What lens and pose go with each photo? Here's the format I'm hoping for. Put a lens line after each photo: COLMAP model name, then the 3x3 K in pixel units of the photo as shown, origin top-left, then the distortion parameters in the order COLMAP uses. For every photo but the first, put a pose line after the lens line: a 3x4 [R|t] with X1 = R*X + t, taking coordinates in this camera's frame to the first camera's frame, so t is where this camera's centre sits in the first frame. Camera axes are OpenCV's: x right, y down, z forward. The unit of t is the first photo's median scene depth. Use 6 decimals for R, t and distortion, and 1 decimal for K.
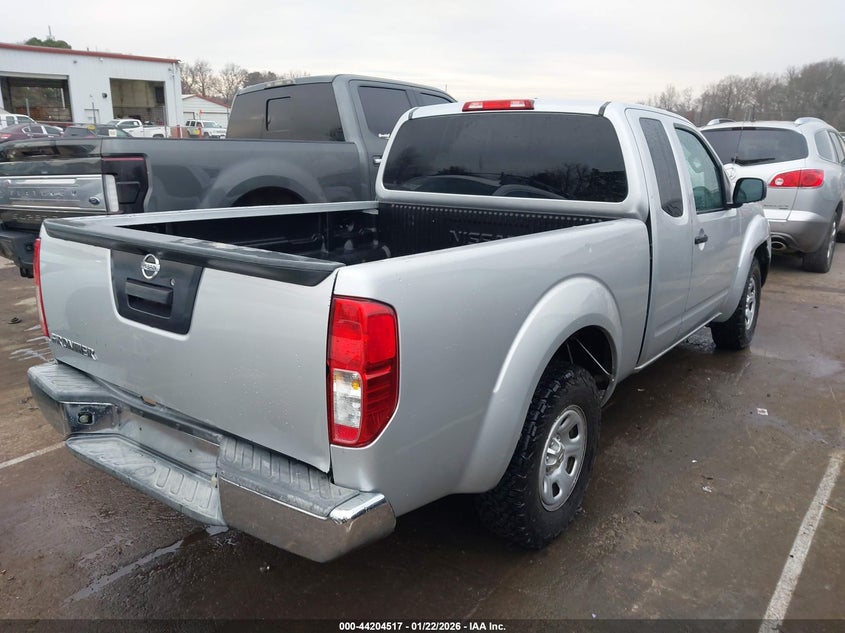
lens RADIAL K [[681.8, 0, 419.0], [0, 681.8, 314.8], [0, 0, 1]] dist [0.001514, 0.000421]
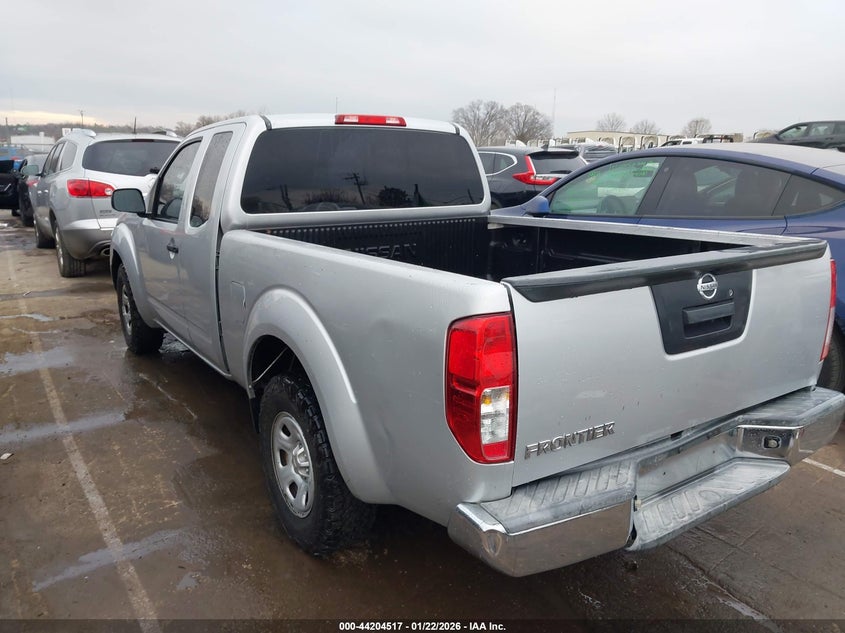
lens RADIAL K [[681.8, 0, 419.6], [0, 681.8, 317.0], [0, 0, 1]] dist [0.001514, 0.000421]
pose [[0.304071, -0.223189, 0.926136, -0.913415], [0.231520, 0.960335, 0.155417, -0.175779], [-0.924088, 0.167161, 0.343683, 0.666718]]
